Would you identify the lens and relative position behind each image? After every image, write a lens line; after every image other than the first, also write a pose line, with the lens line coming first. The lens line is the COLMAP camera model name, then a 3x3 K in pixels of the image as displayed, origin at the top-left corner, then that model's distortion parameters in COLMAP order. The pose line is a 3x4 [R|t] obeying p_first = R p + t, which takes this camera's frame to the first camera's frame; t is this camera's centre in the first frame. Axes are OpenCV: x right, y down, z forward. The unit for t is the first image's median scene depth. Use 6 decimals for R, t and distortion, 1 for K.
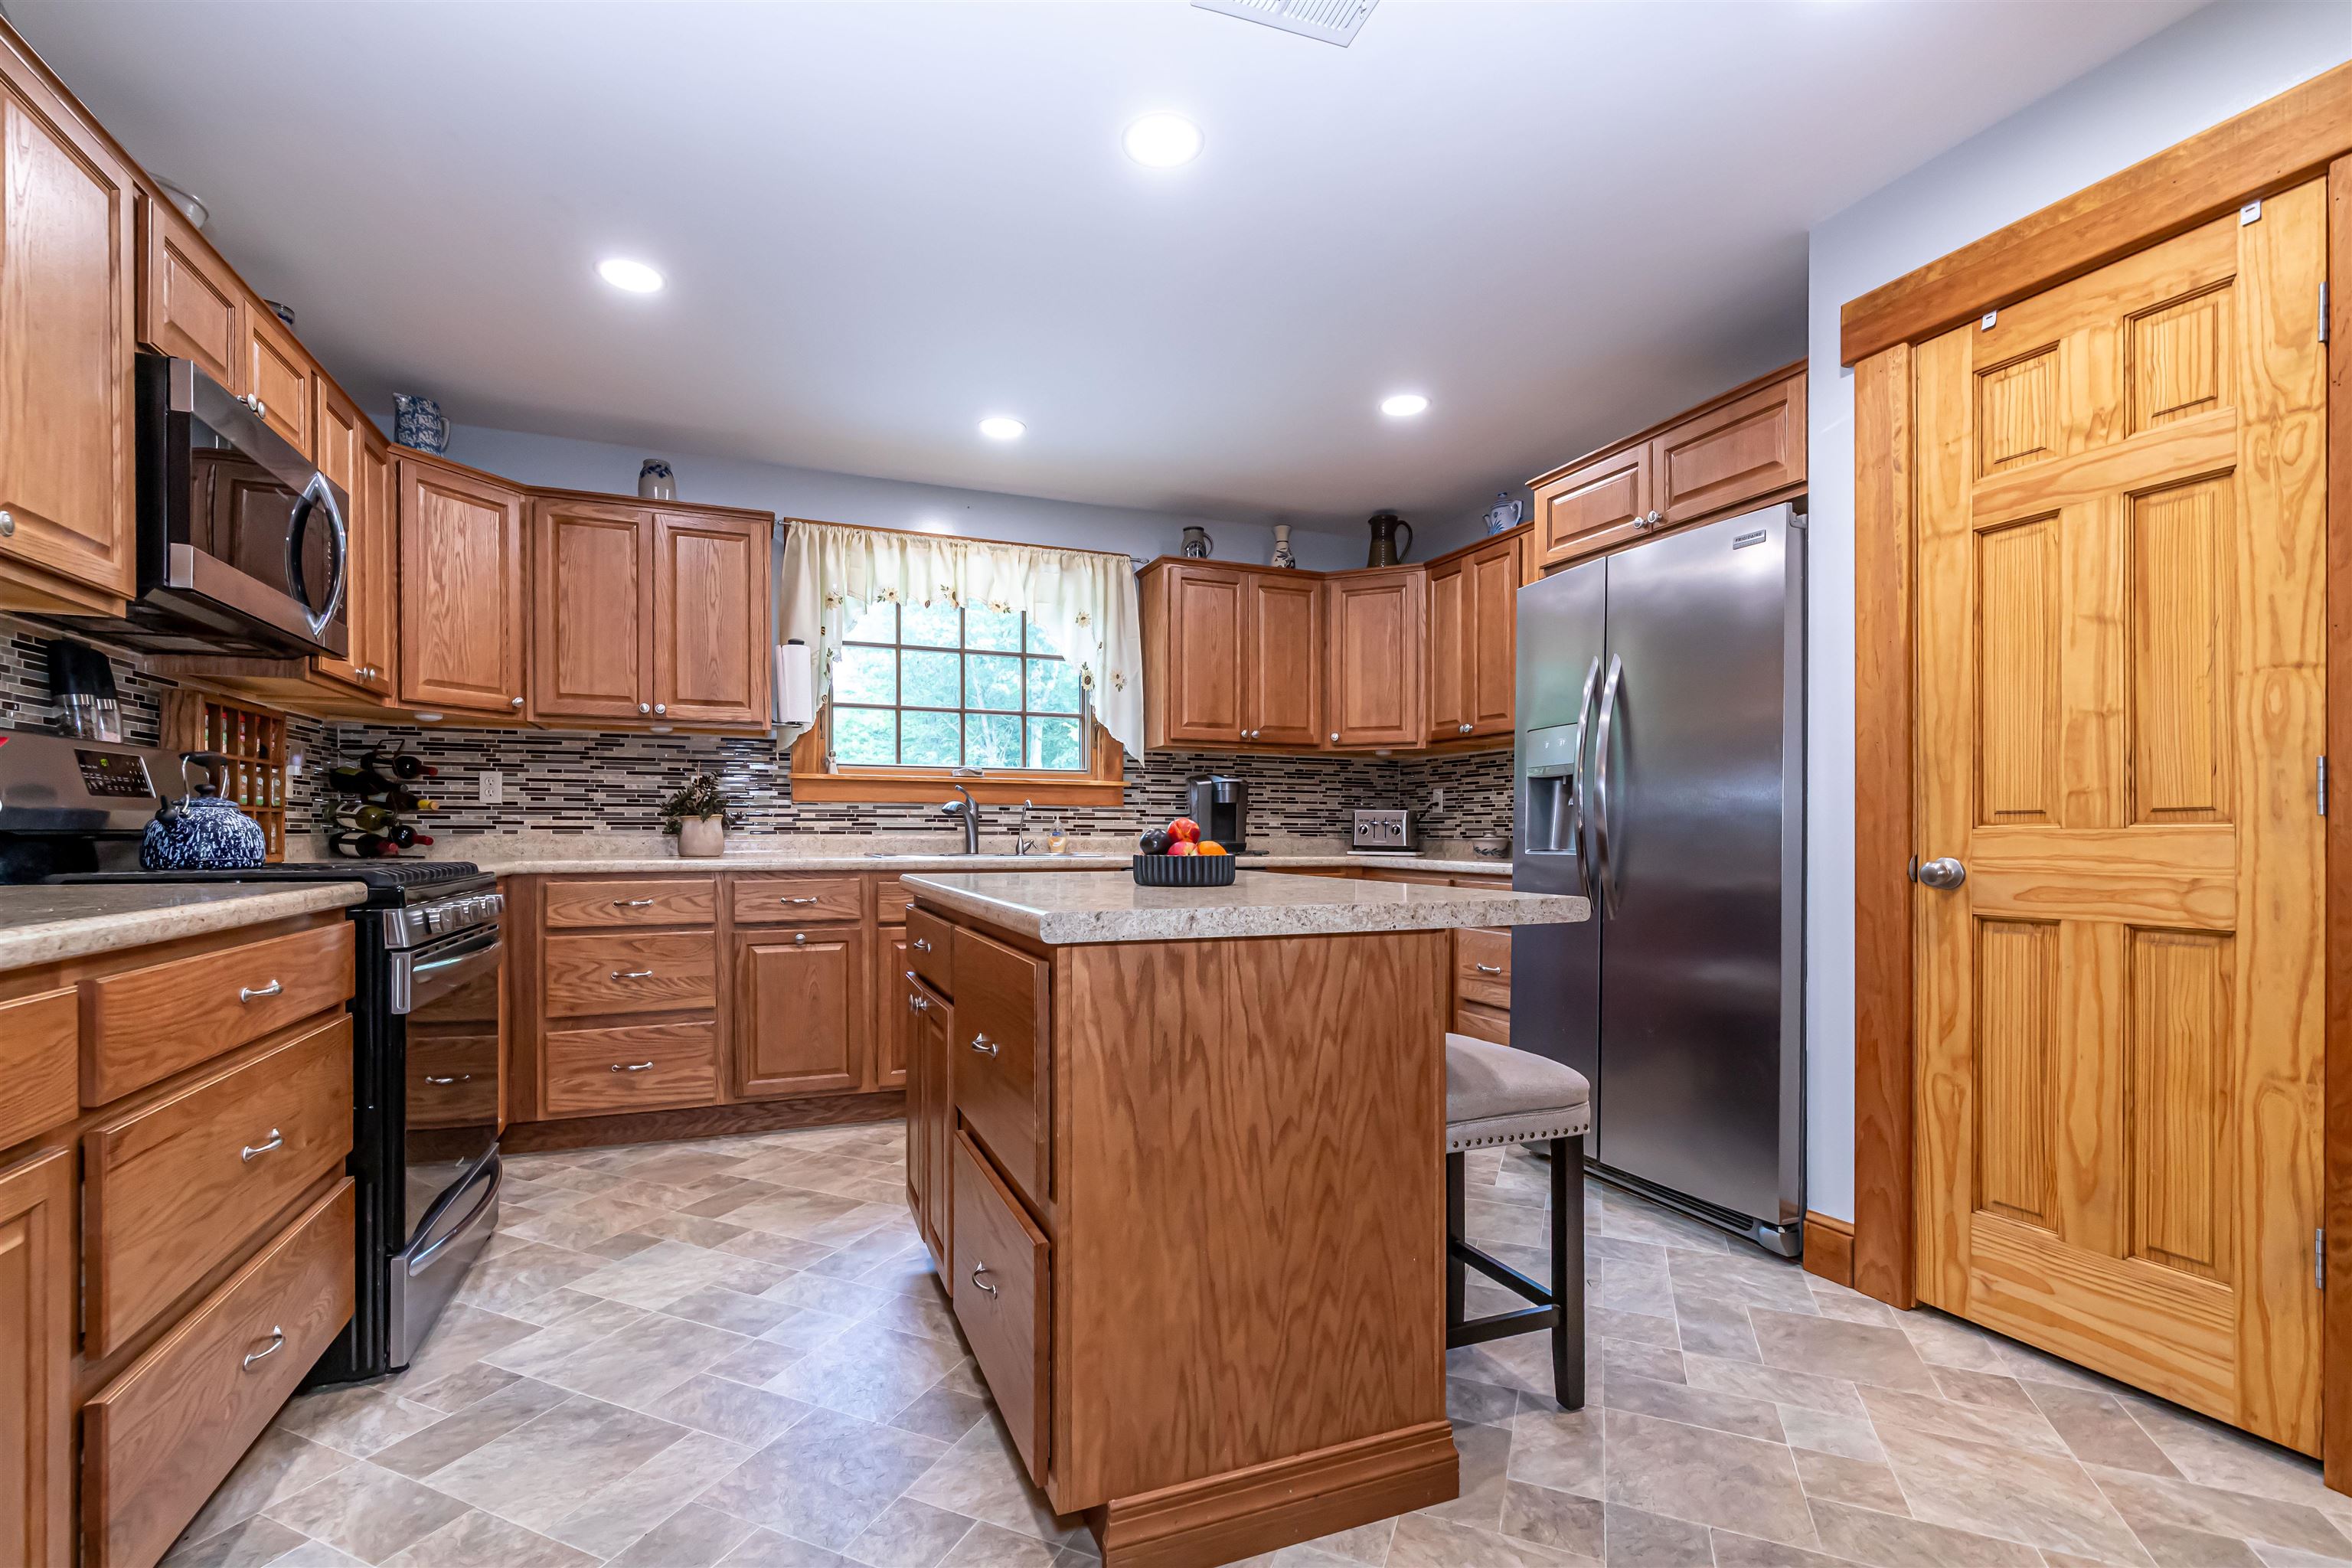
lens RADIAL K [[1044.4, 0, 1178.0], [0, 1044.4, 837.5], [0, 0, 1]] dist [0.003276, -0.001572]
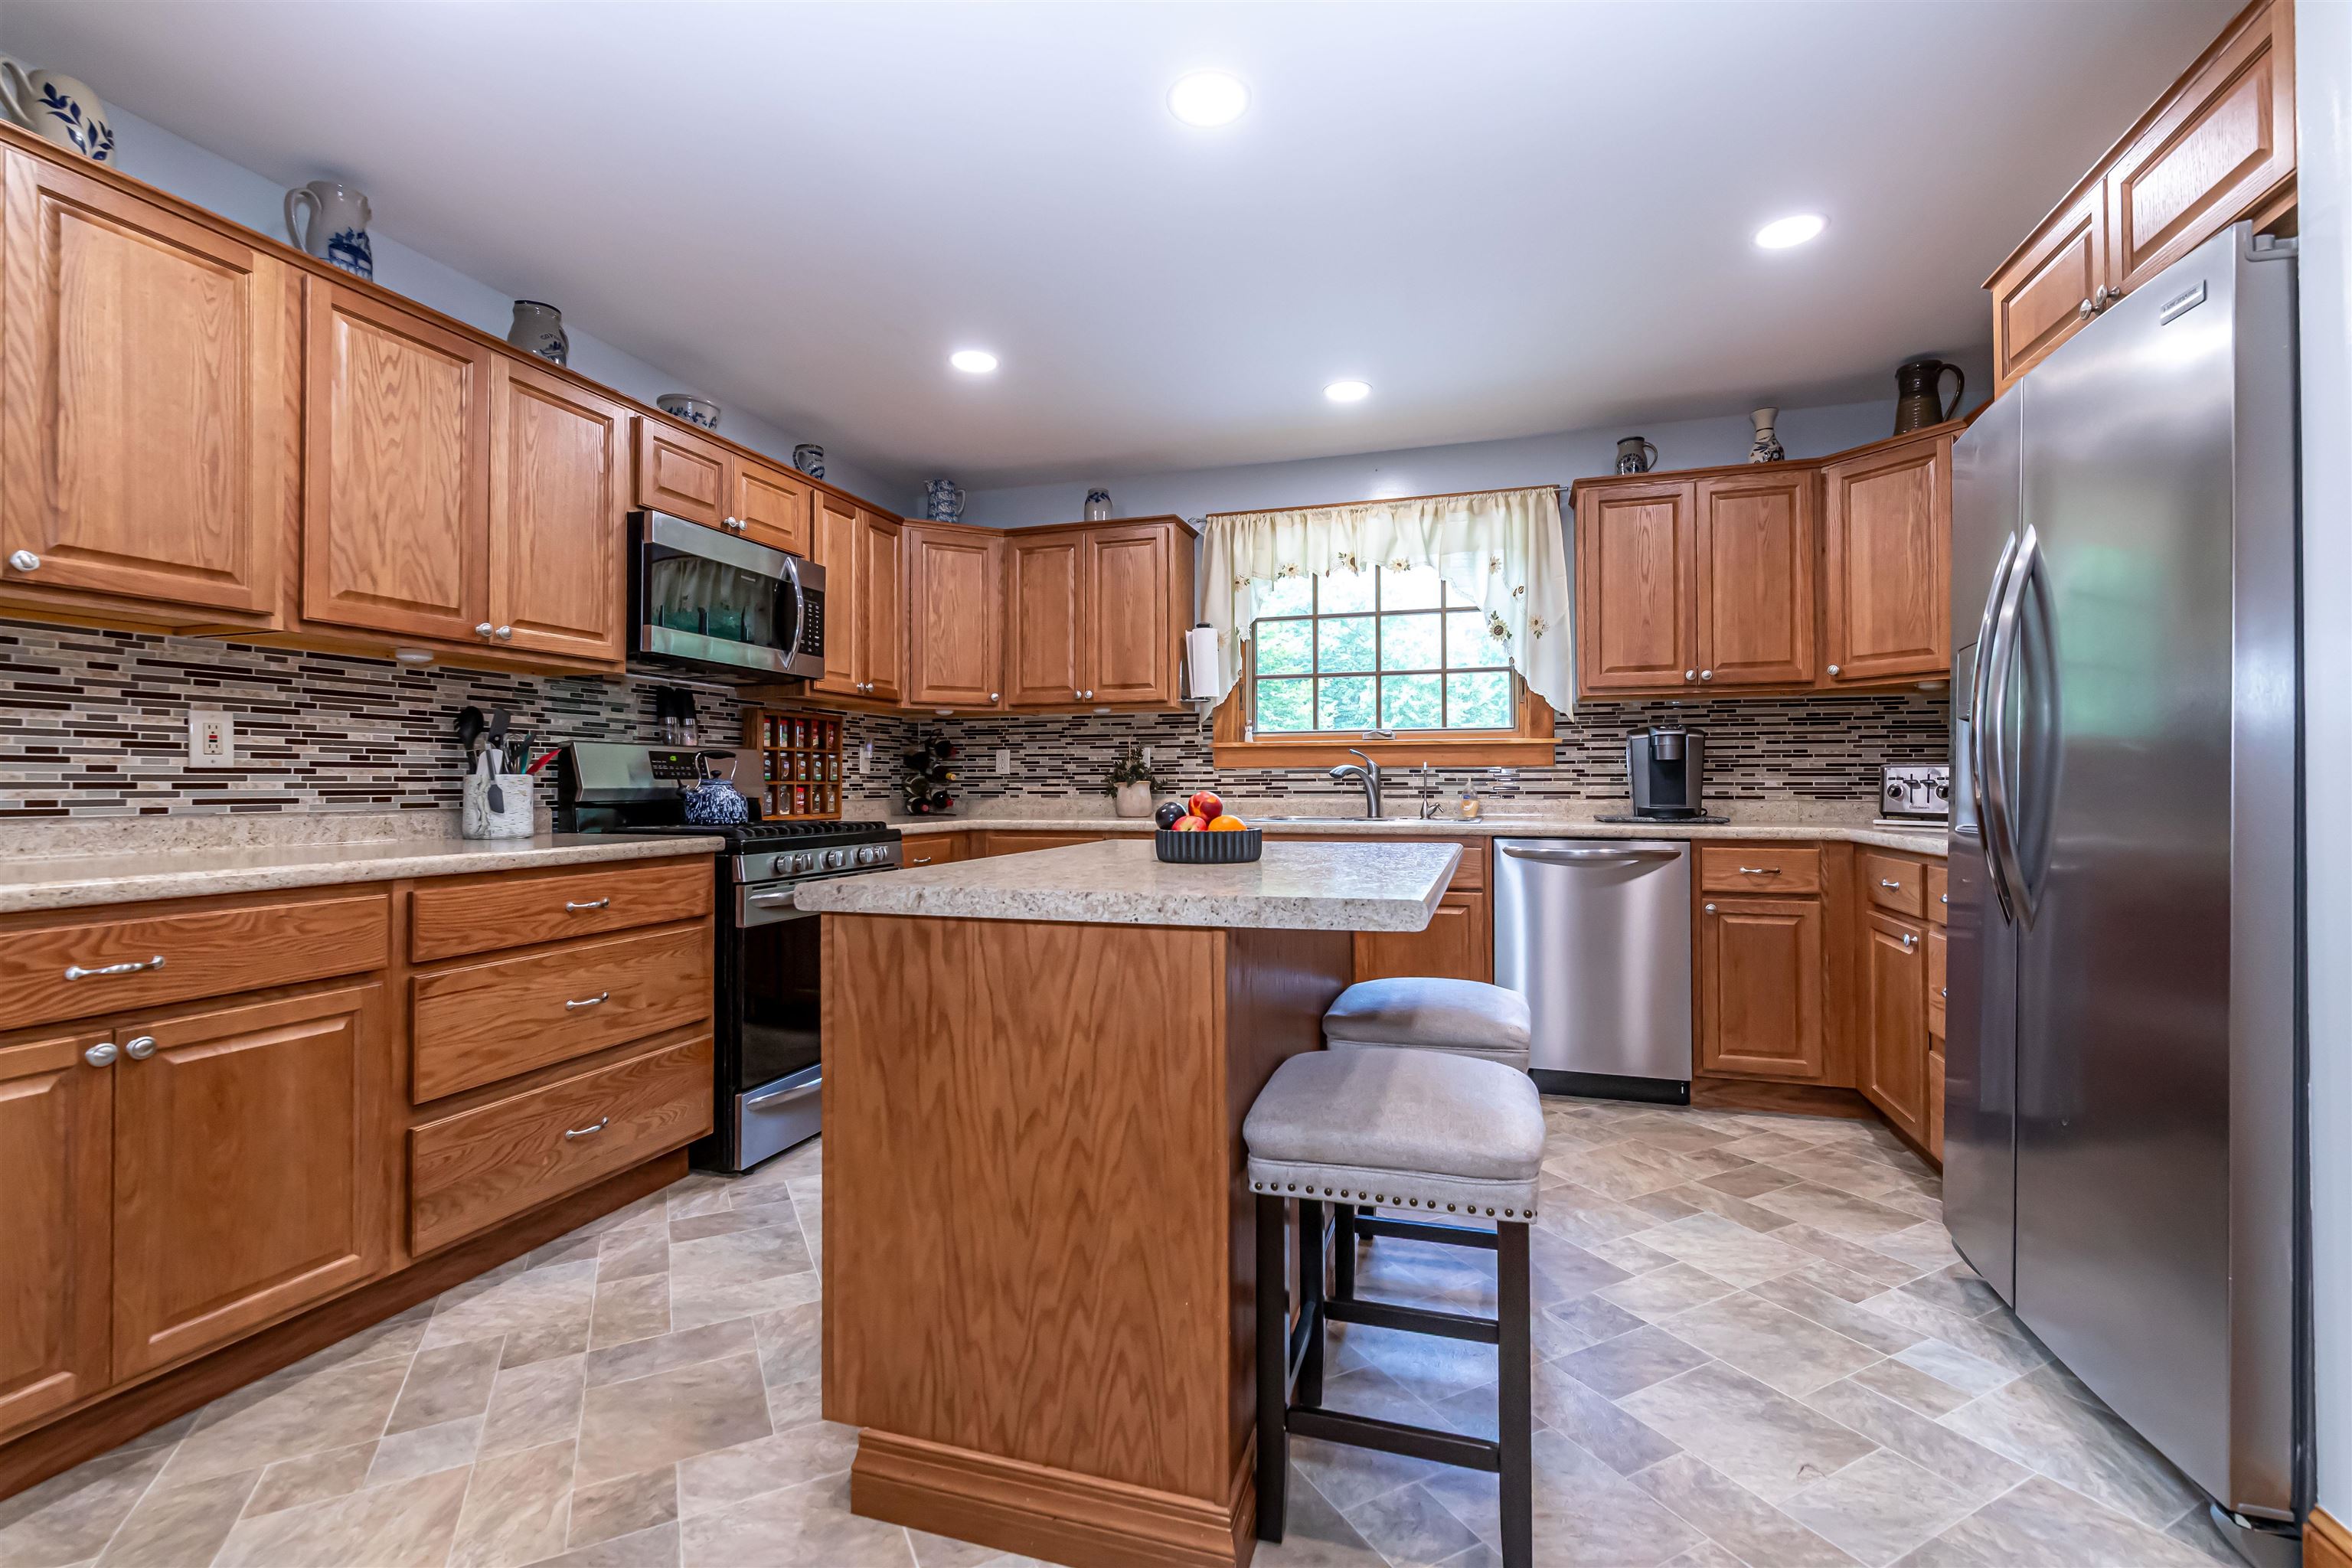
lens RADIAL K [[1044.4, 0, 1194.3], [0, 1044.4, 774.1], [0, 0, 1]] dist [0.003276, -0.001572]
pose [[0.768273, -0.011809, -0.640014, 0.496201], [0.001688, 0.999864, -0.016422, -0.015078], [0.640121, 0.011536, 0.768188, 0.205644]]
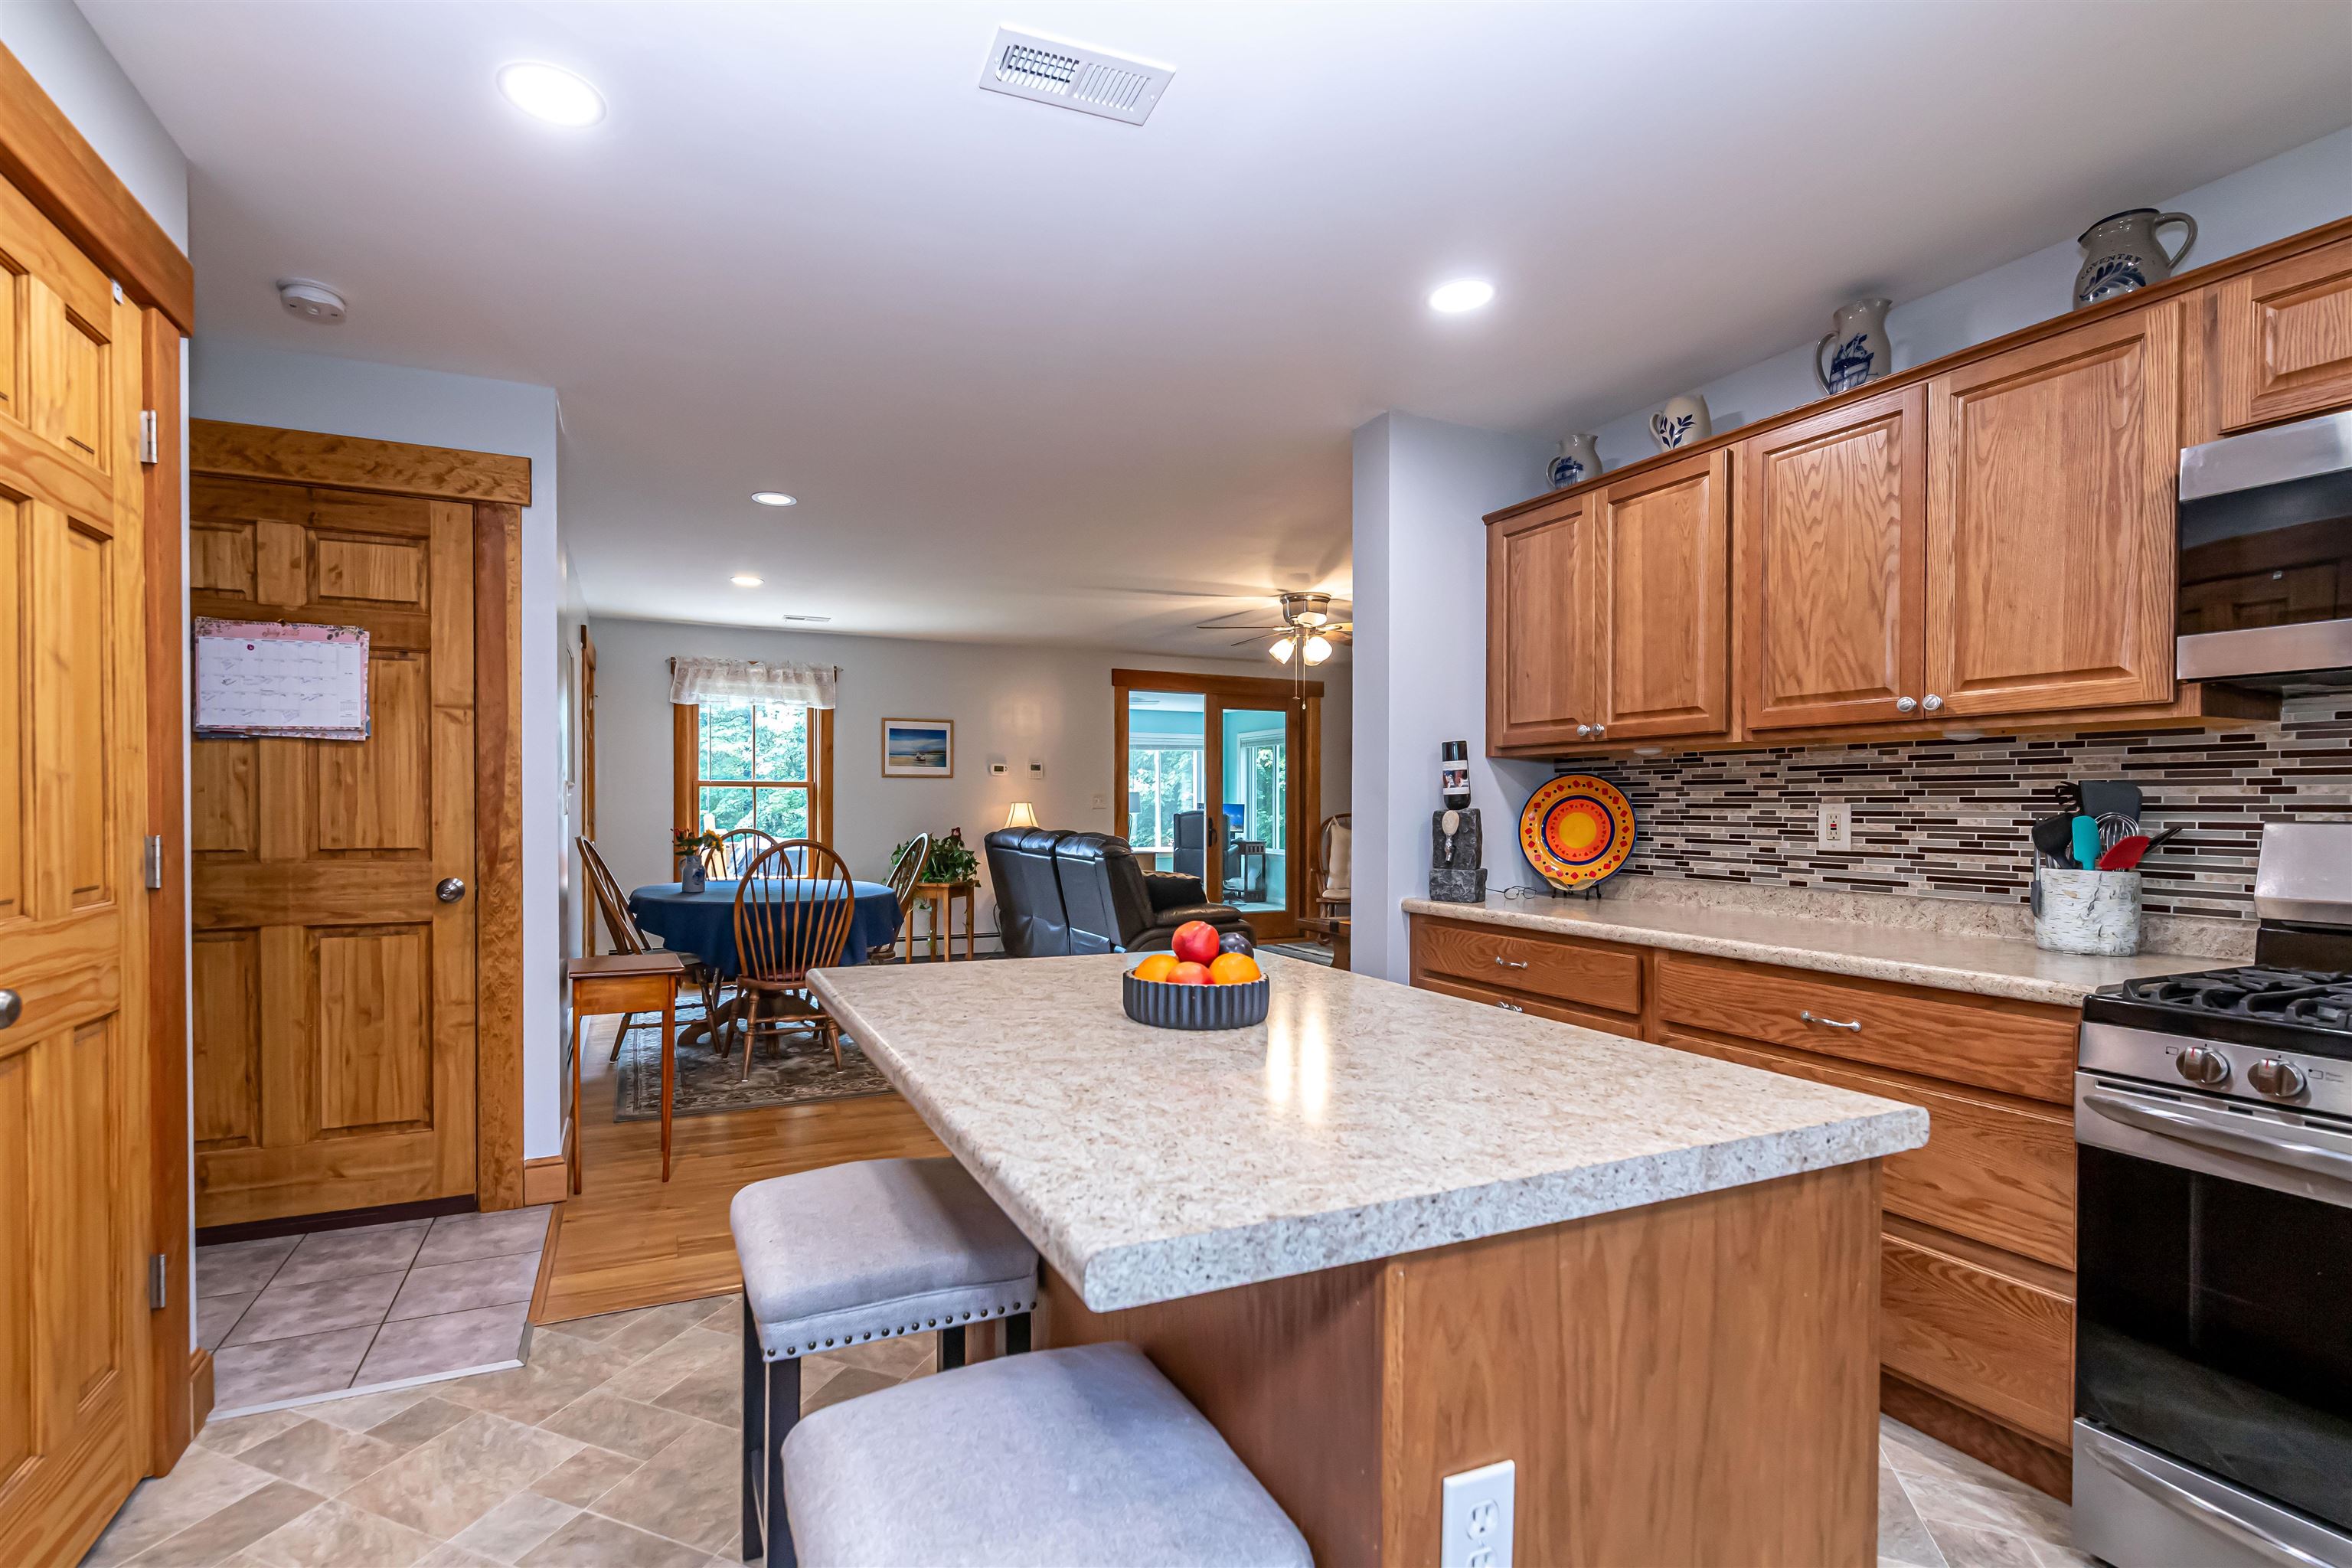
lens RADIAL K [[1036.9, 0, 1080.3], [0, 1036.9, 819.9], [0, 0, 1]] dist [-0.002137, -0.000316]
pose [[-0.999960, -0.006613, 0.005986, 0.064399], [-0.006502, 0.999812, 0.018262, -0.079292], [-0.006106, 0.018222, -0.999815, 1.352839]]
